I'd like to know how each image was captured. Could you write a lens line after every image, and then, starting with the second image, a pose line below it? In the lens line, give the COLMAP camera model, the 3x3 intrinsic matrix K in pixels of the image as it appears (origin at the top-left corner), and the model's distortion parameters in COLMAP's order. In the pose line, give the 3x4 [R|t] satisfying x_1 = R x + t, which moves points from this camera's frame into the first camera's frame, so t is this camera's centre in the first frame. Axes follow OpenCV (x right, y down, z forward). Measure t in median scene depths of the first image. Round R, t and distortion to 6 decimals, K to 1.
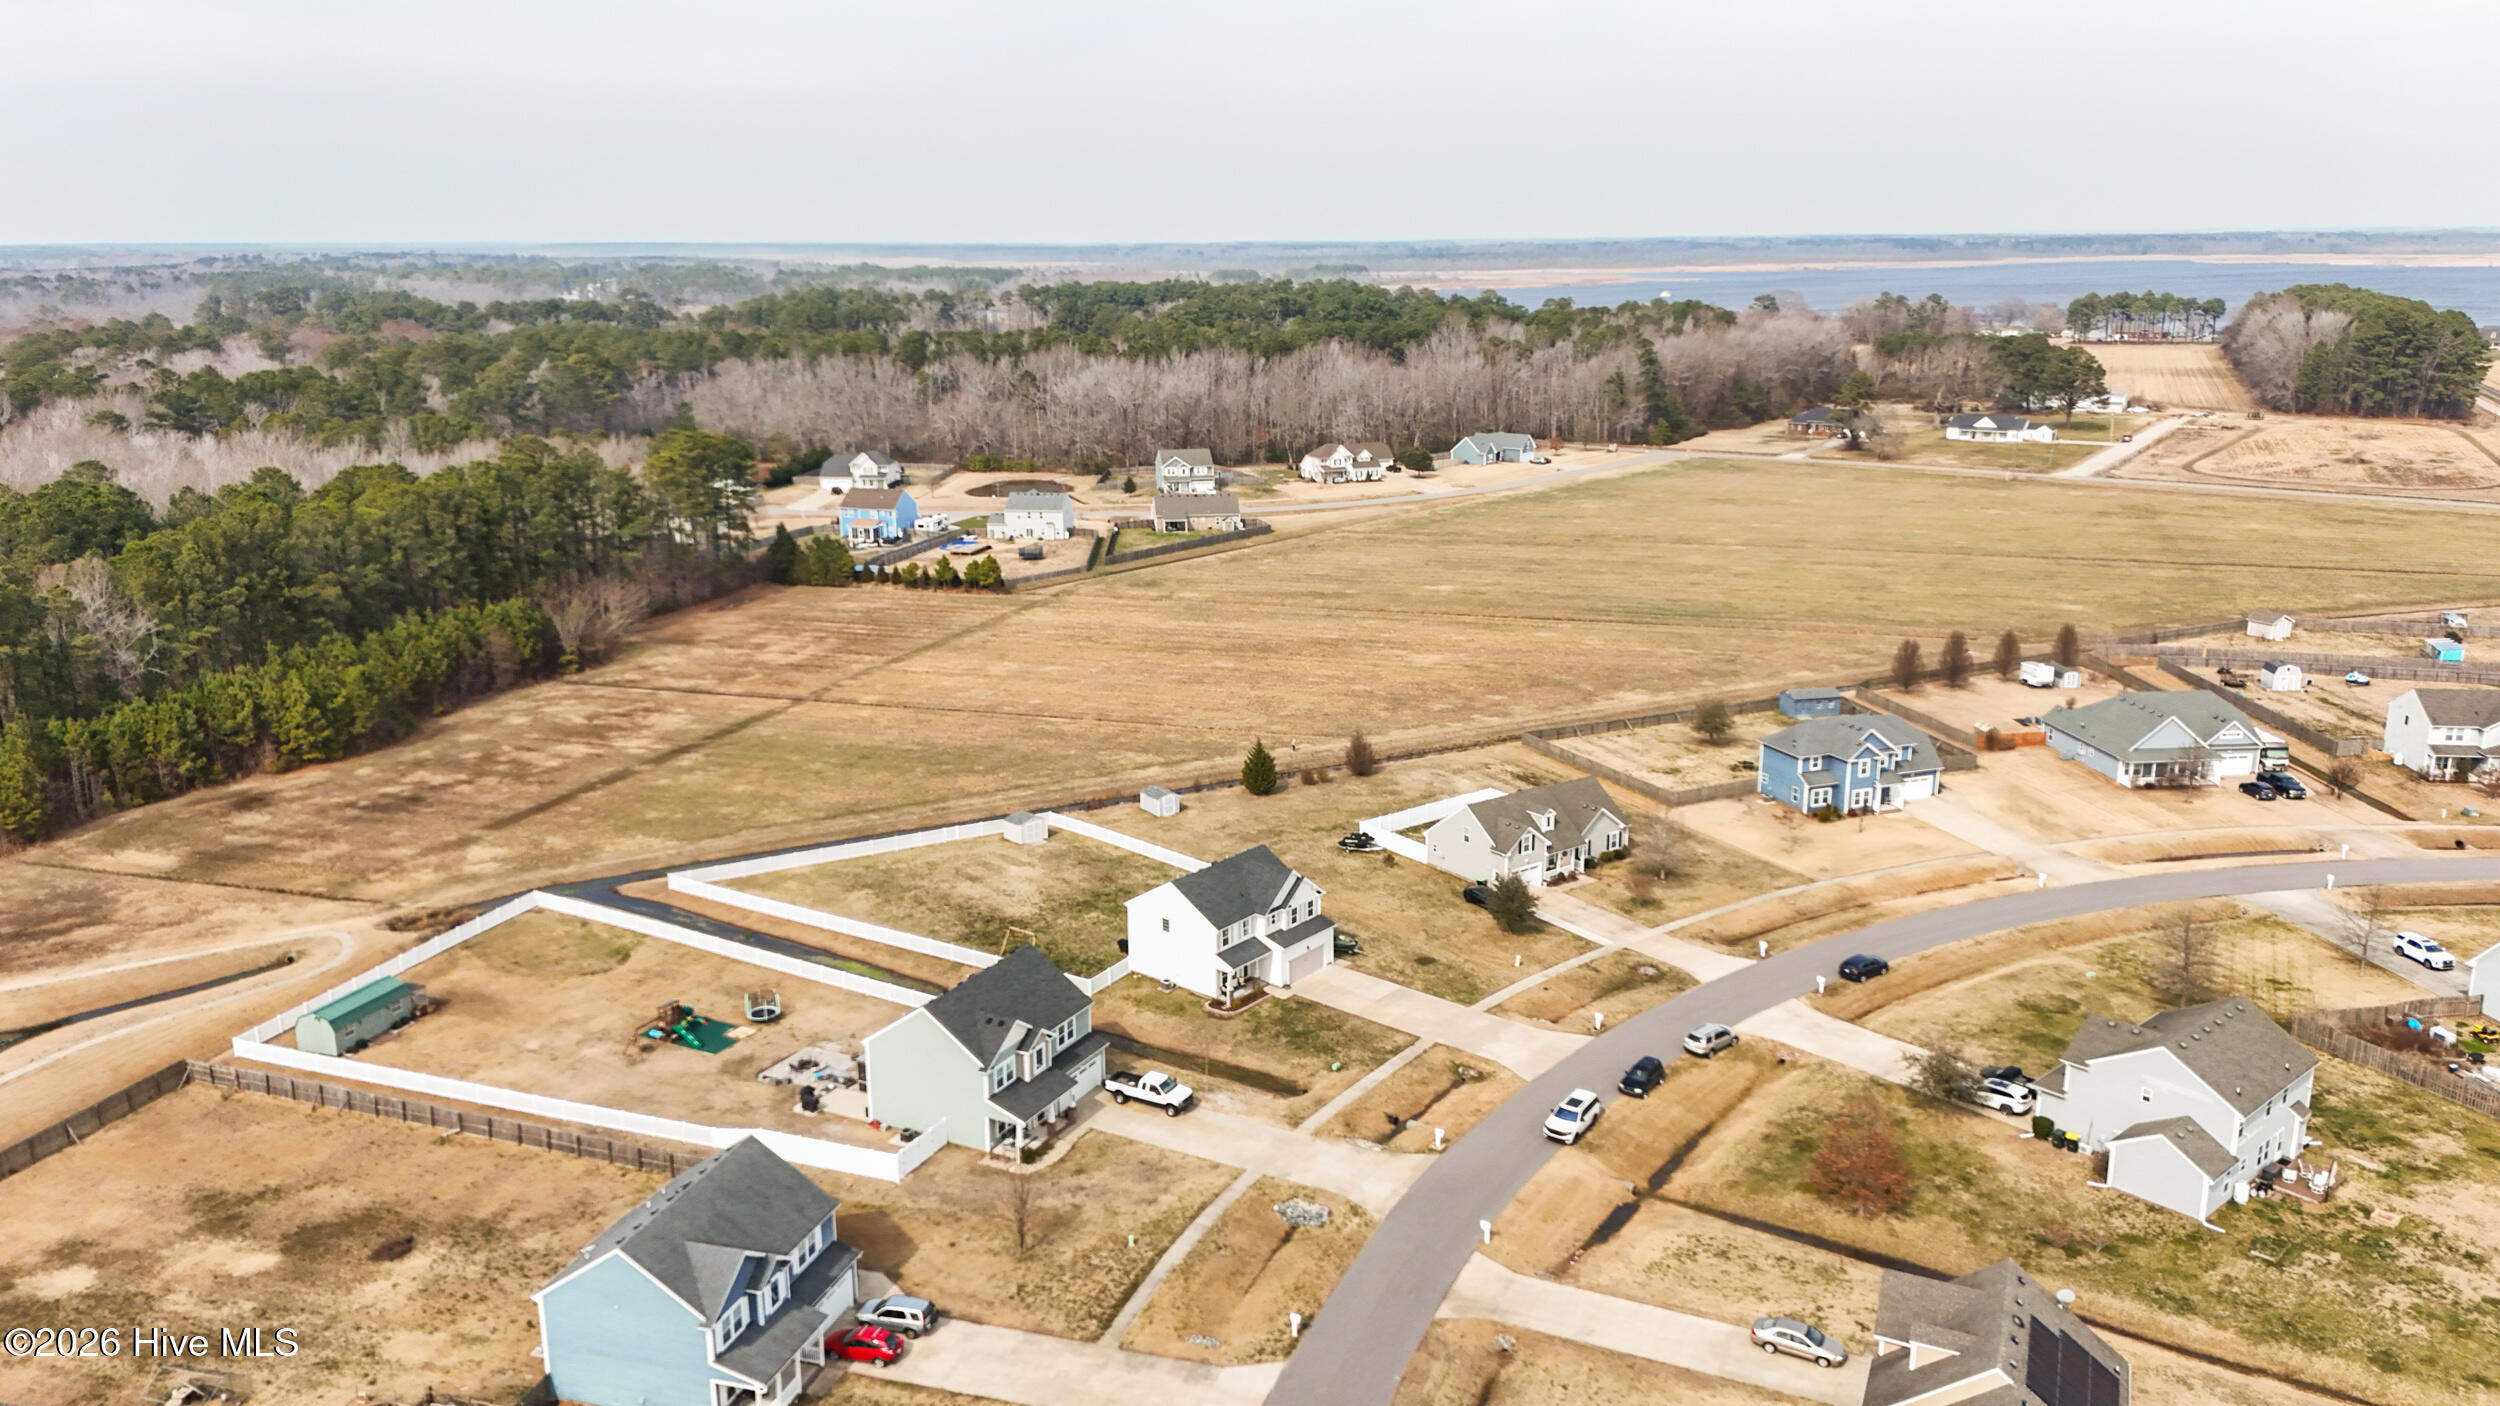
lens RADIAL K [[1812.5, 0, 1254.4], [0, 1812.5, 691.3], [0, 0, 1]] dist [0.126715, -0.169103]
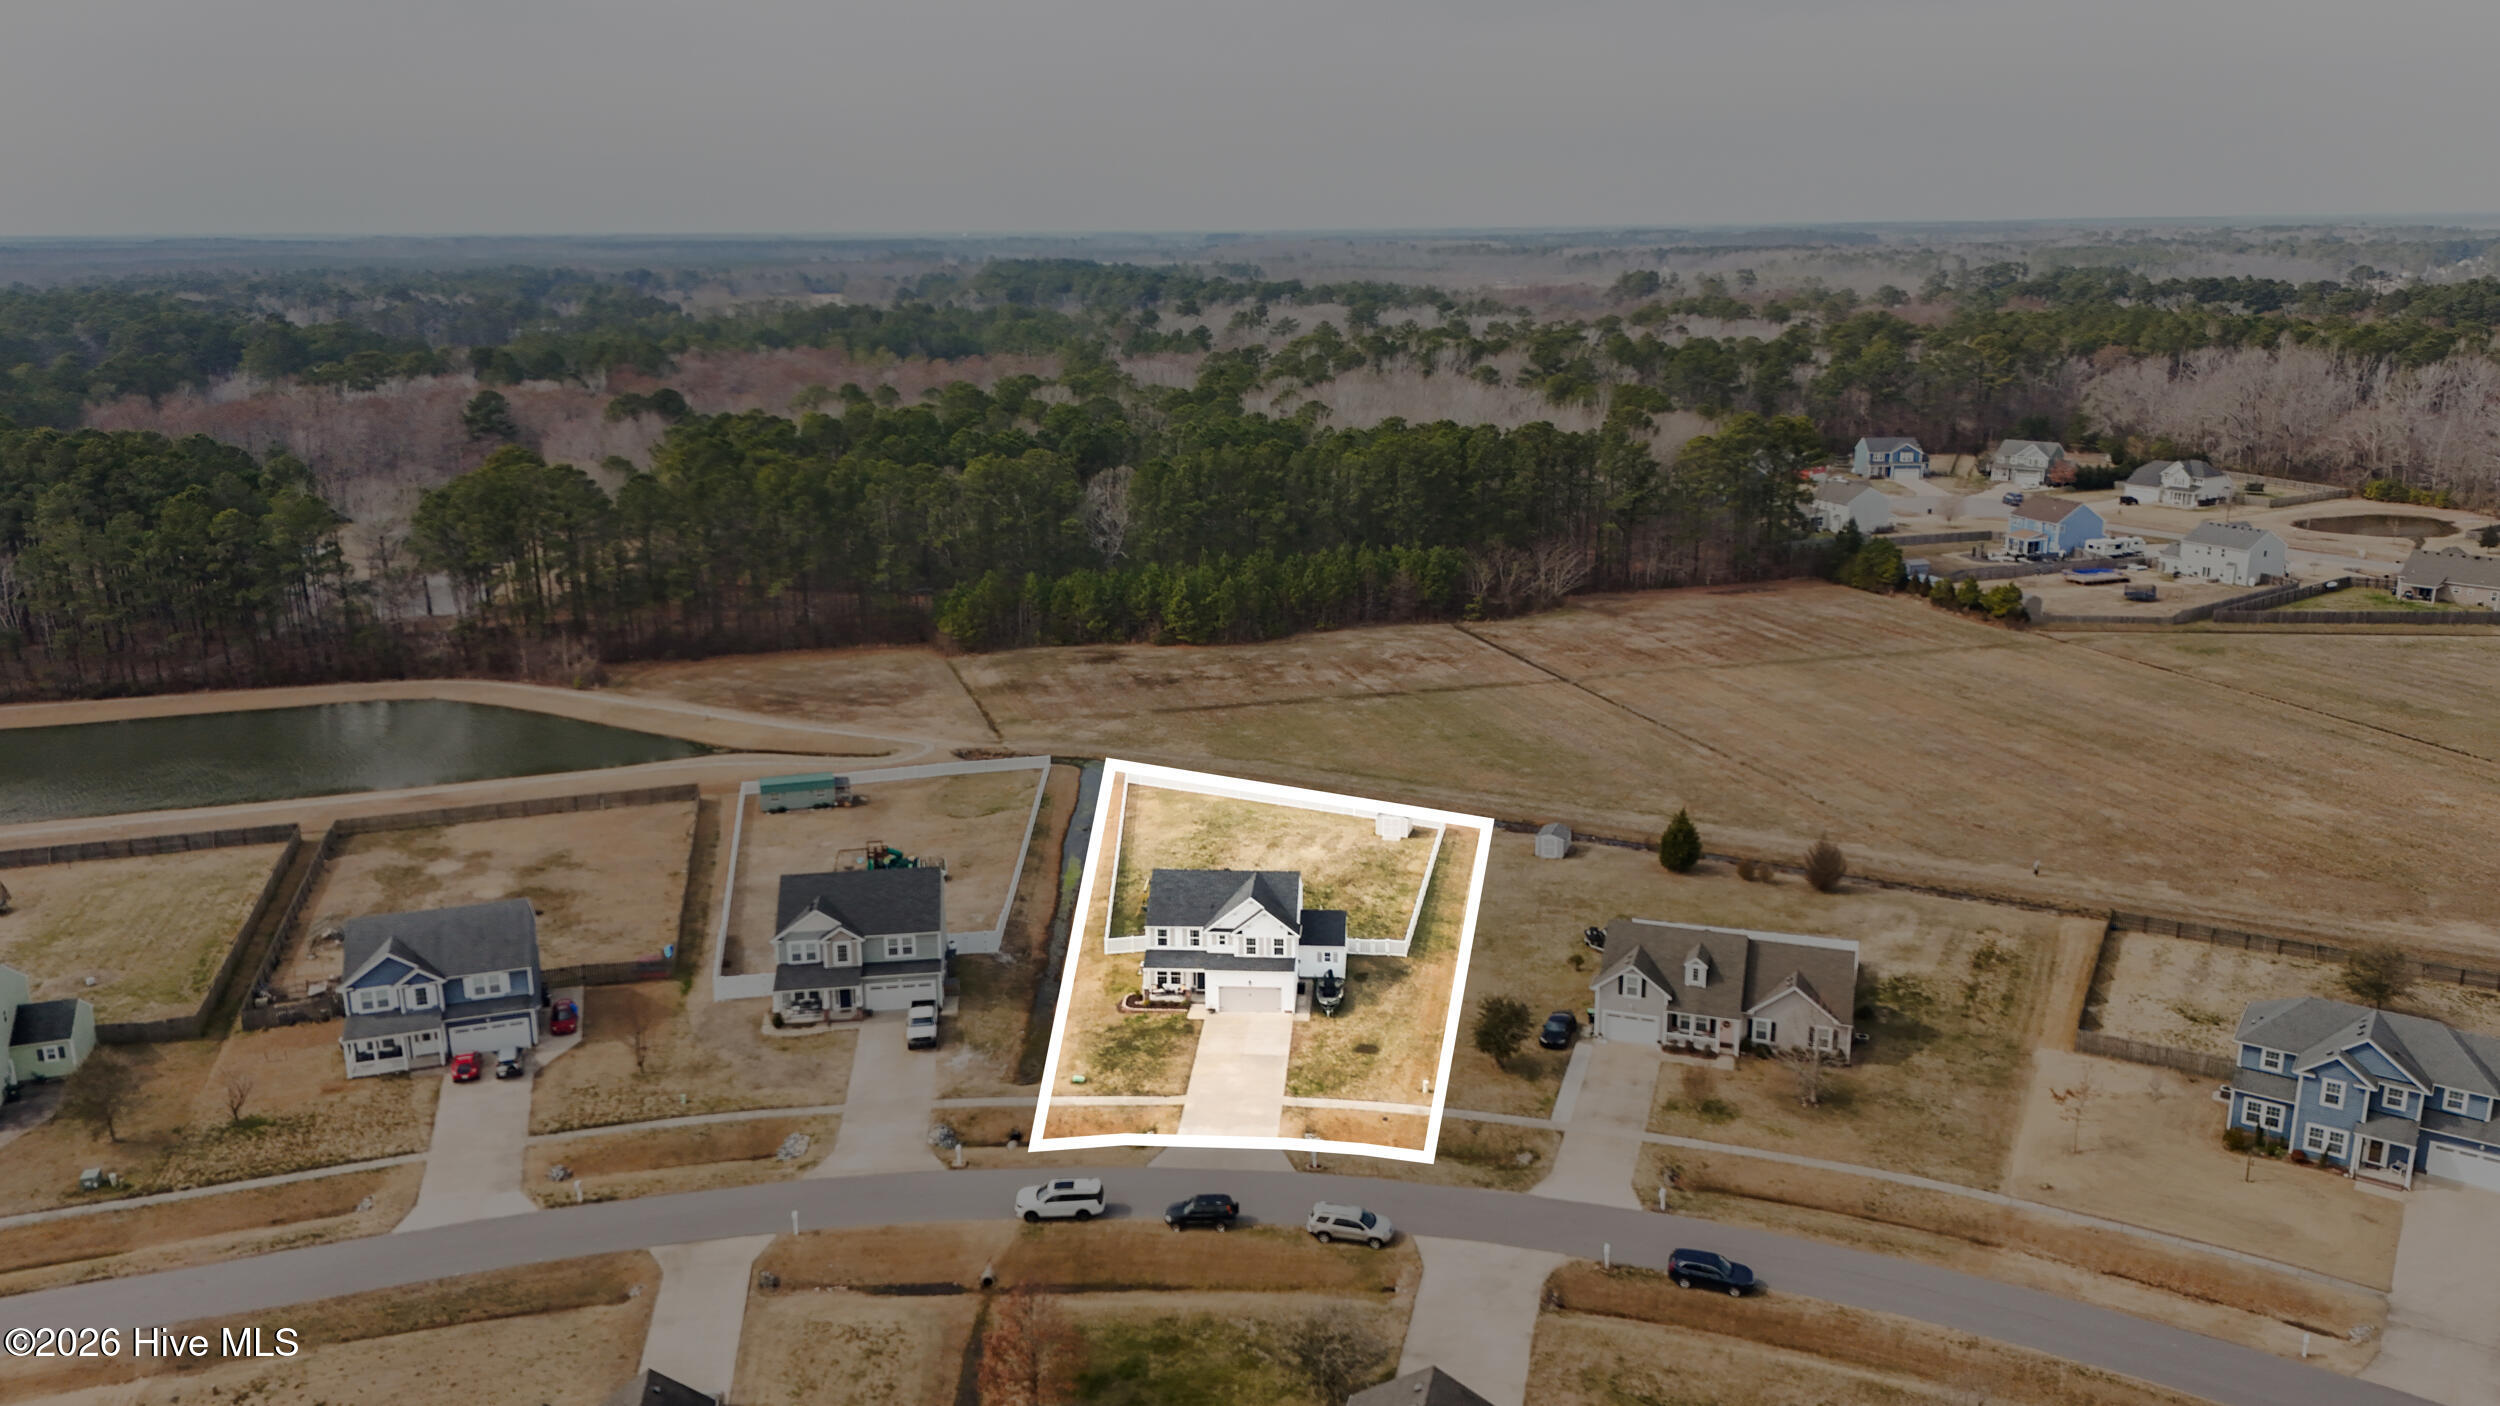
lens RADIAL K [[1812.5, 0, 1254.4], [0, 1812.5, 691.3], [0, 0, 1]] dist [0.126715, -0.169103]
pose [[0.572590, 0.204799, -0.793850, 0.625207], [-0.193653, 0.974682, 0.111772, -0.093949], [0.796642, 0.089731, 0.597754, 0.351416]]
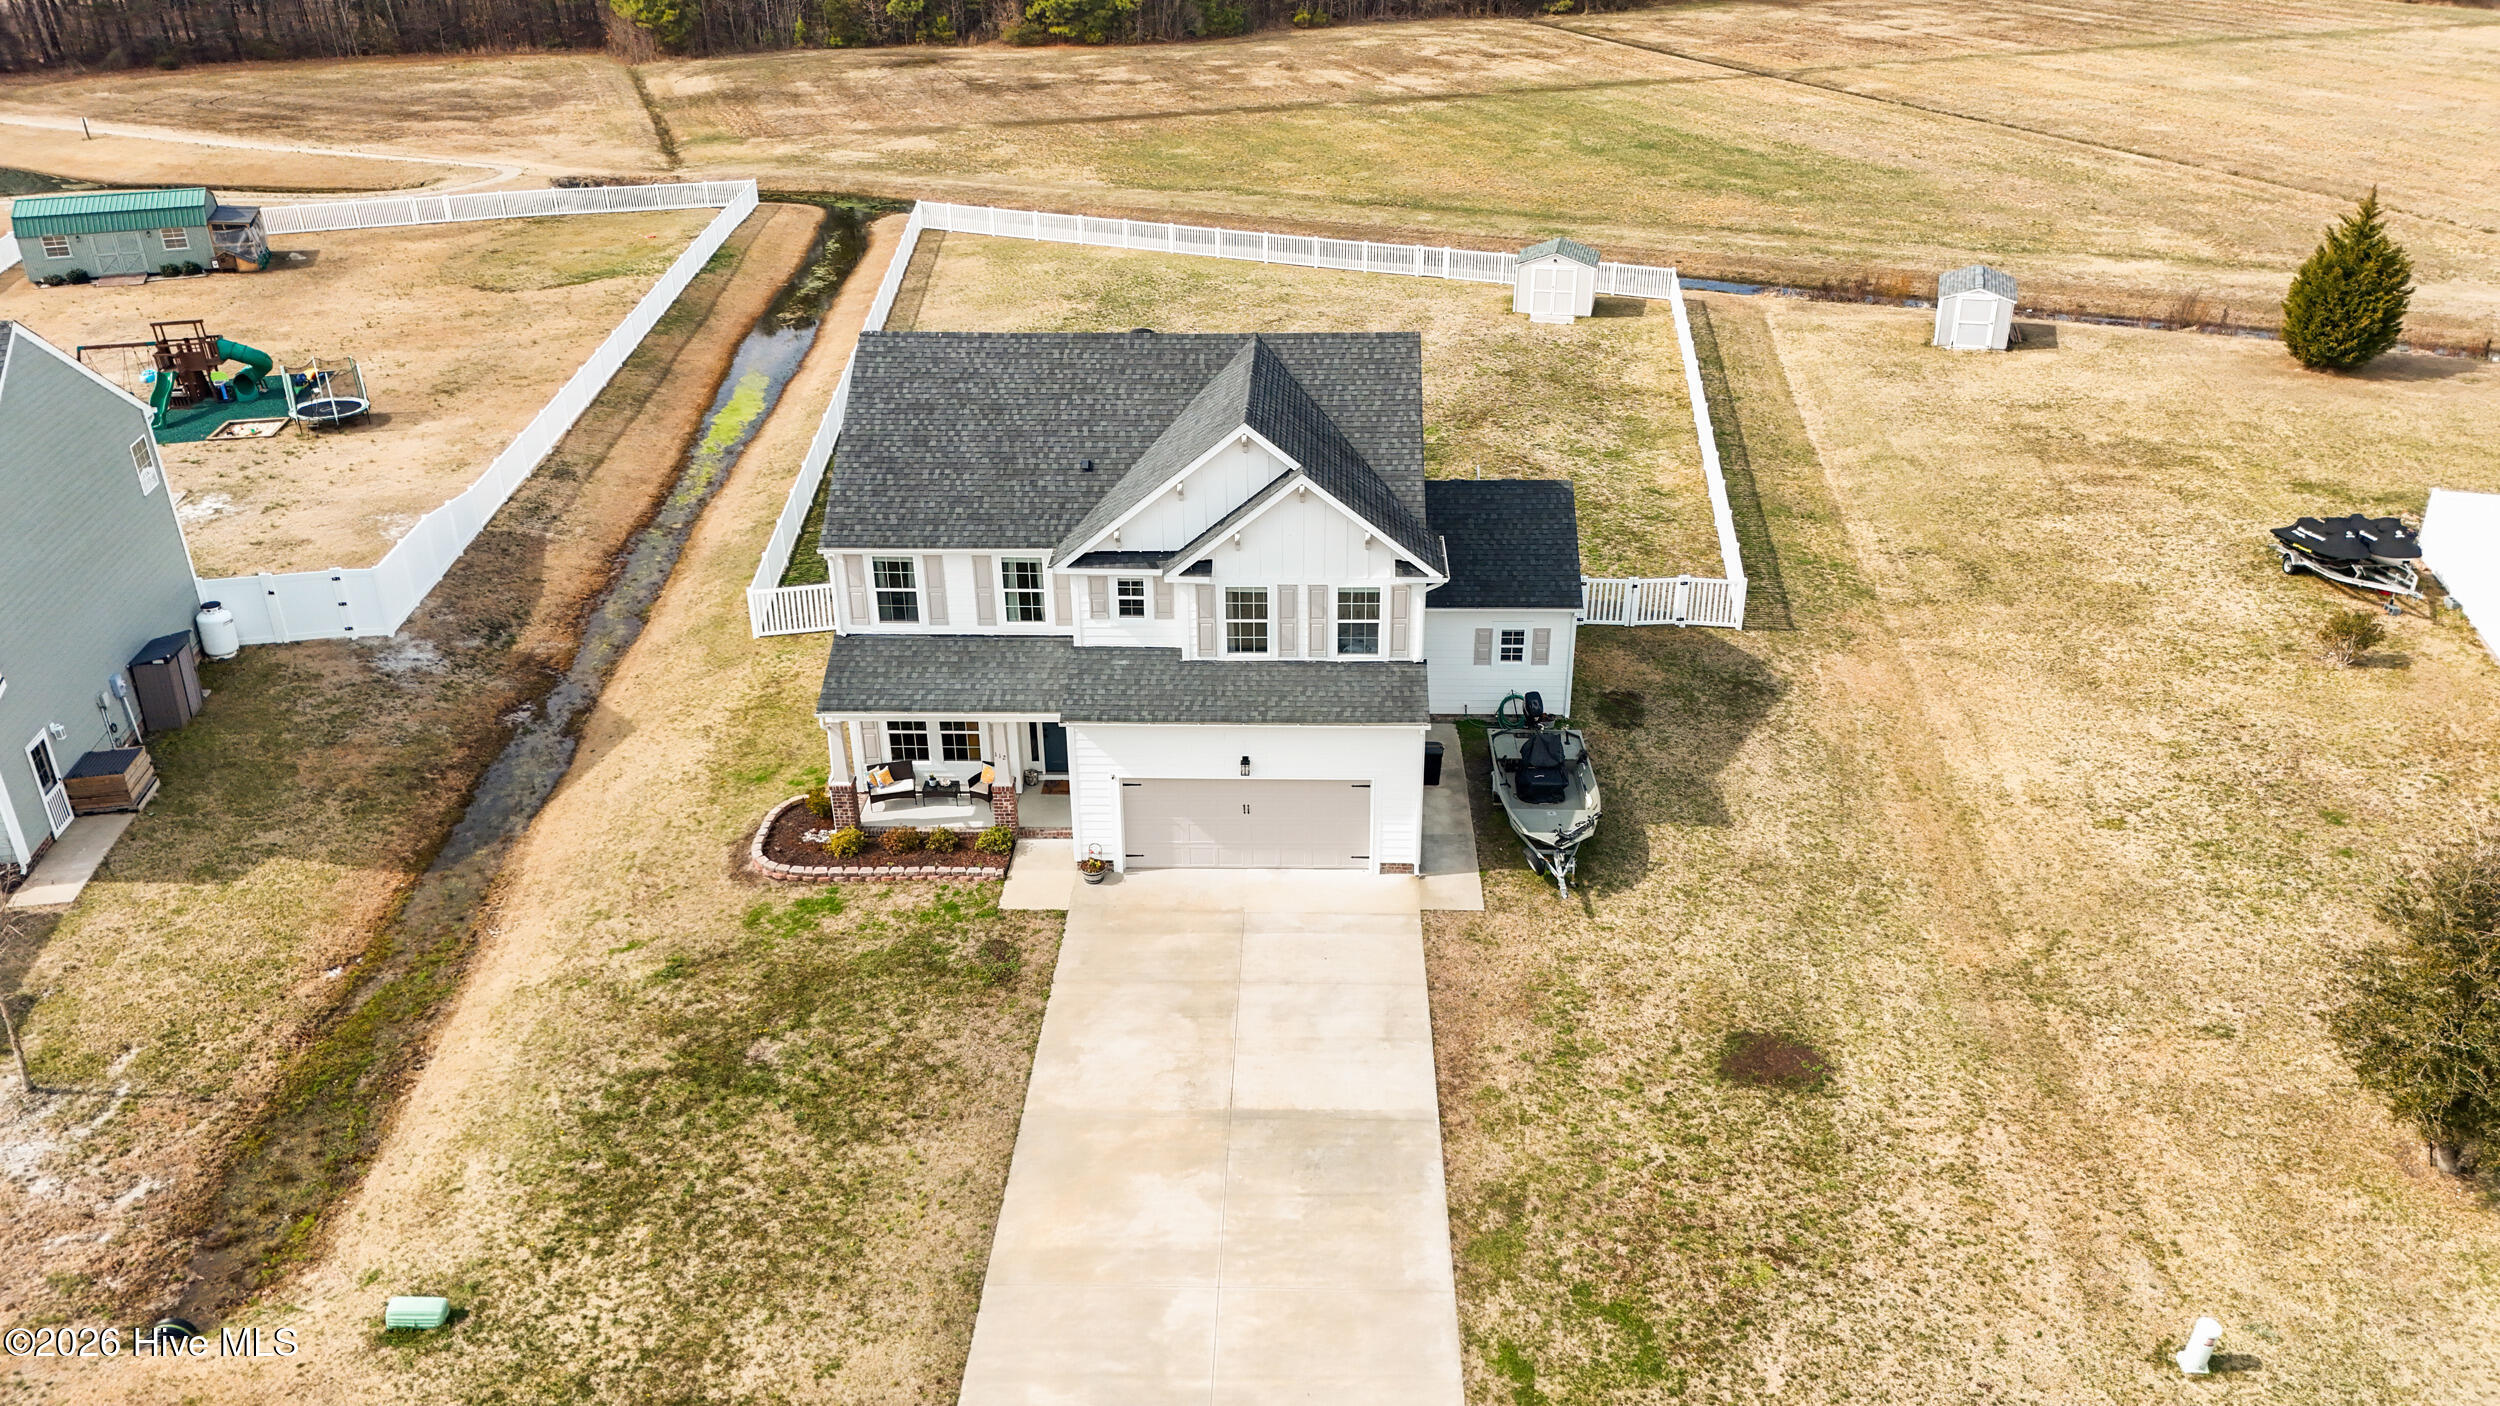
lens RADIAL K [[1829.8, 0, 1252.6], [0, 1829.8, 692.9], [0, 0, 1]] dist [0.076364, -0.079625]
pose [[0.607072, 0.354719, -0.711083, 0.162669], [-0.186652, 0.933457, 0.306298, 0.049576], [0.772415, -0.053220, 0.632884, 0.707992]]
